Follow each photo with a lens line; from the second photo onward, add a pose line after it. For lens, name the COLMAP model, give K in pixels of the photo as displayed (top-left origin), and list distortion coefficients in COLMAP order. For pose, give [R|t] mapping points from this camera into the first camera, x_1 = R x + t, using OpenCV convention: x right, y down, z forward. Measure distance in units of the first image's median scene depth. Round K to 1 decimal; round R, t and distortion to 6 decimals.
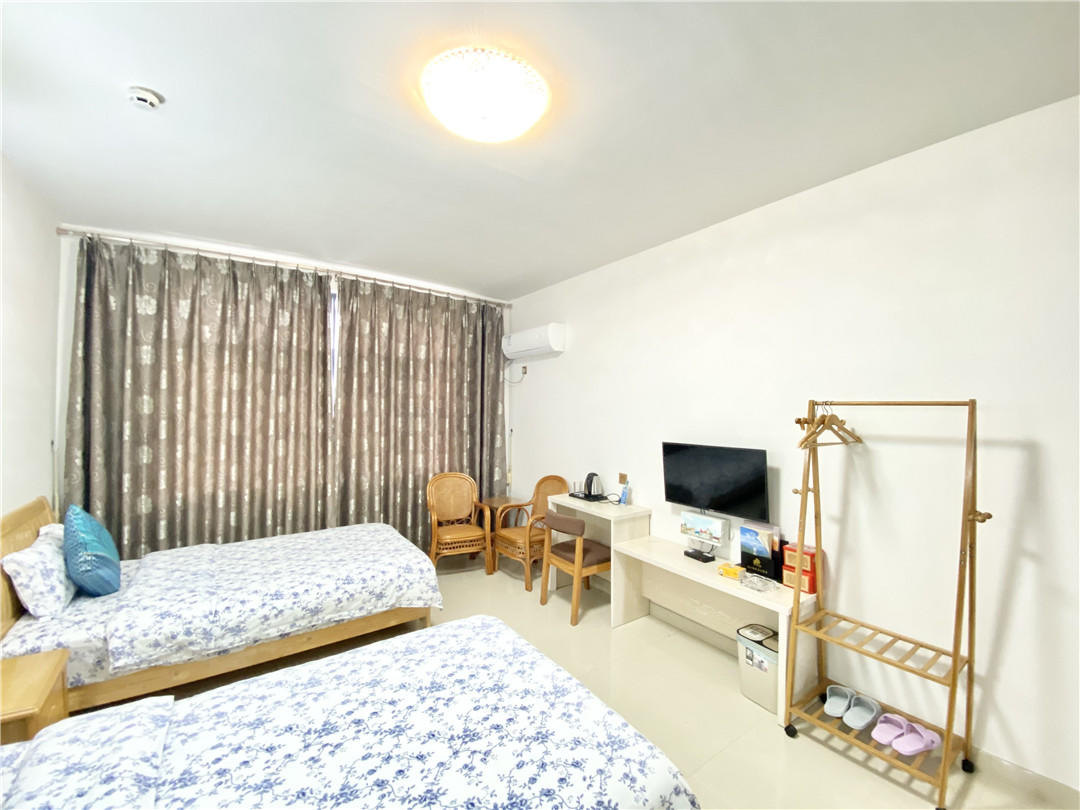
lens RADIAL K [[433.4, 0, 540.0], [0, 433.4, 405.0], [0, 0, 1]] dist [0.029654, -0.024011]
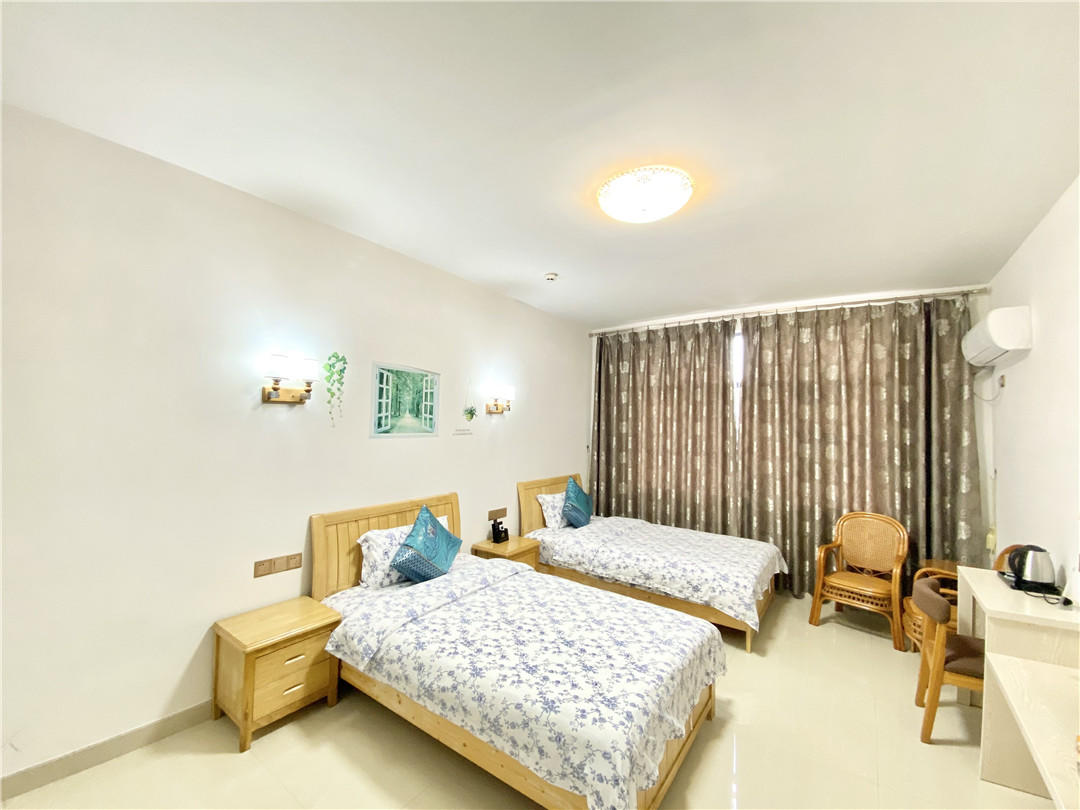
lens RADIAL K [[433.4, 0, 540.0], [0, 433.4, 405.0], [0, 0, 1]] dist [0.029654, -0.024011]
pose [[0.324725, -0.040527, -0.944940, 0.482118], [-0.014990, 0.998736, -0.047986, -0.001330], [0.945690, 0.029747, 0.323707, 0.143706]]
